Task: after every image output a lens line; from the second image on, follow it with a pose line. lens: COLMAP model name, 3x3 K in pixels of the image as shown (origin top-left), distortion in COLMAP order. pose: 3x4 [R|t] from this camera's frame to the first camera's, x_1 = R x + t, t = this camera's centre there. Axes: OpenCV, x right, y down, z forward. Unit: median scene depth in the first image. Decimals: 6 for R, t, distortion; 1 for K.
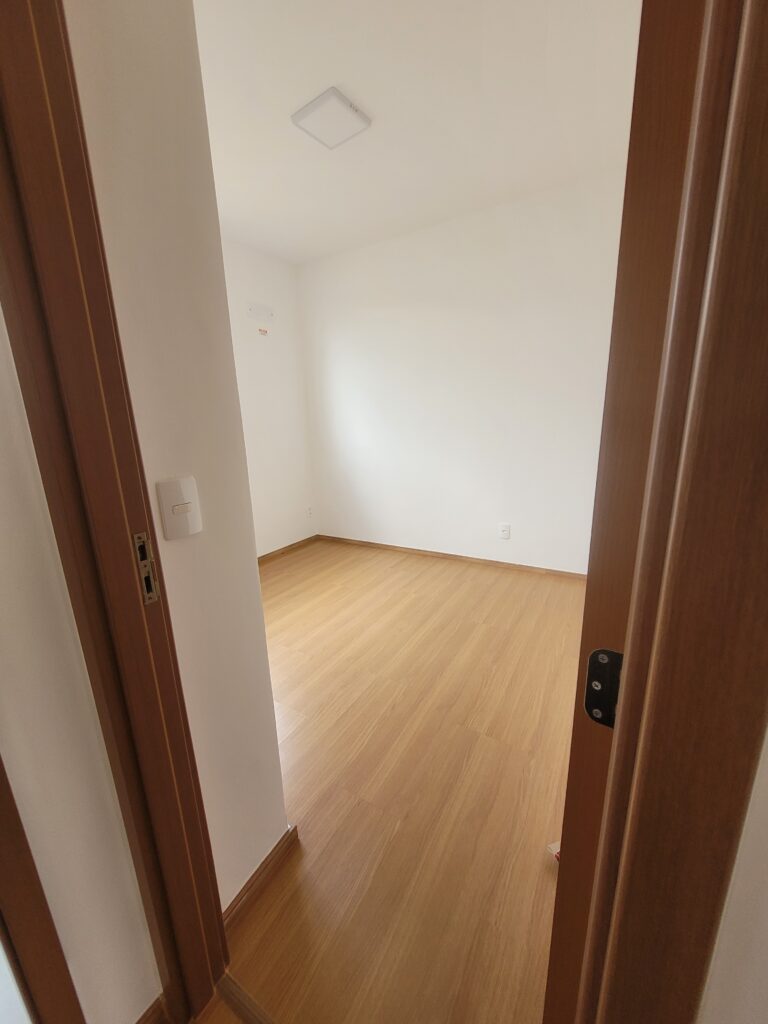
lens RADIAL K [[398.0, 0, 381.3], [0, 398.0, 513.6], [0, 0, 1]] dist [-0.002637, -0.000463]
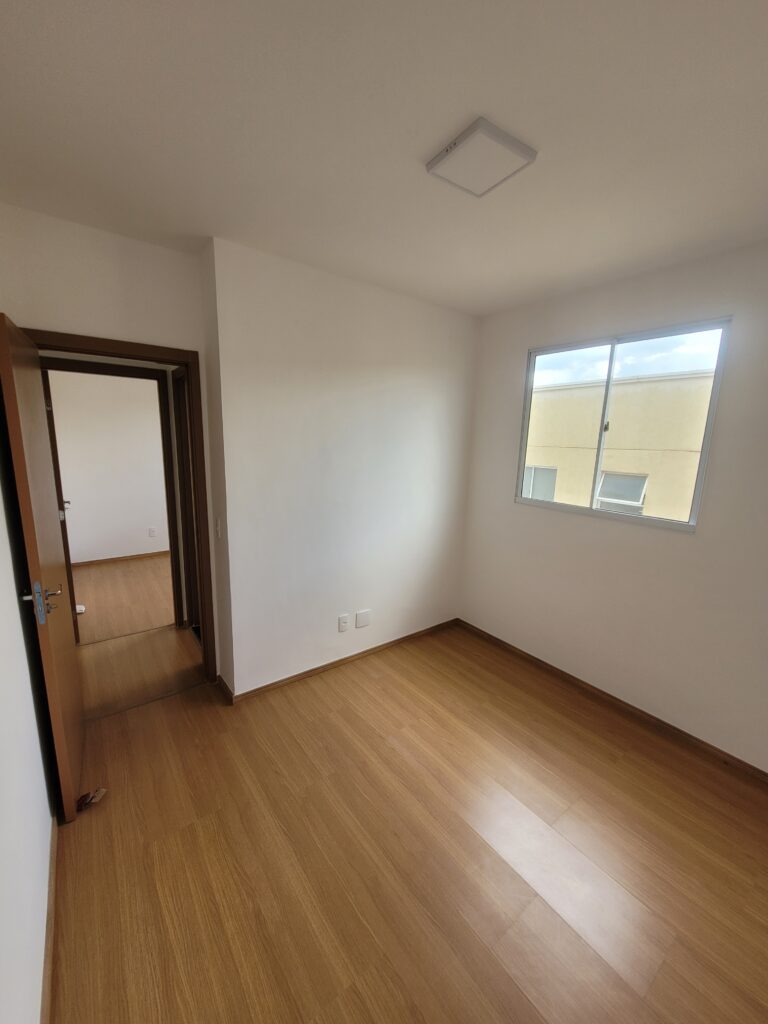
lens RADIAL K [[398.0, 0, 381.3], [0, 398.0, 513.6], [0, 0, 1]] dist [-0.002637, -0.000463]
pose [[-0.370784, 0.195910, -0.907821, 0.769623], [-0.233771, 0.926336, 0.295385, -0.575057], [0.898816, 0.321747, -0.297673, 1.308482]]
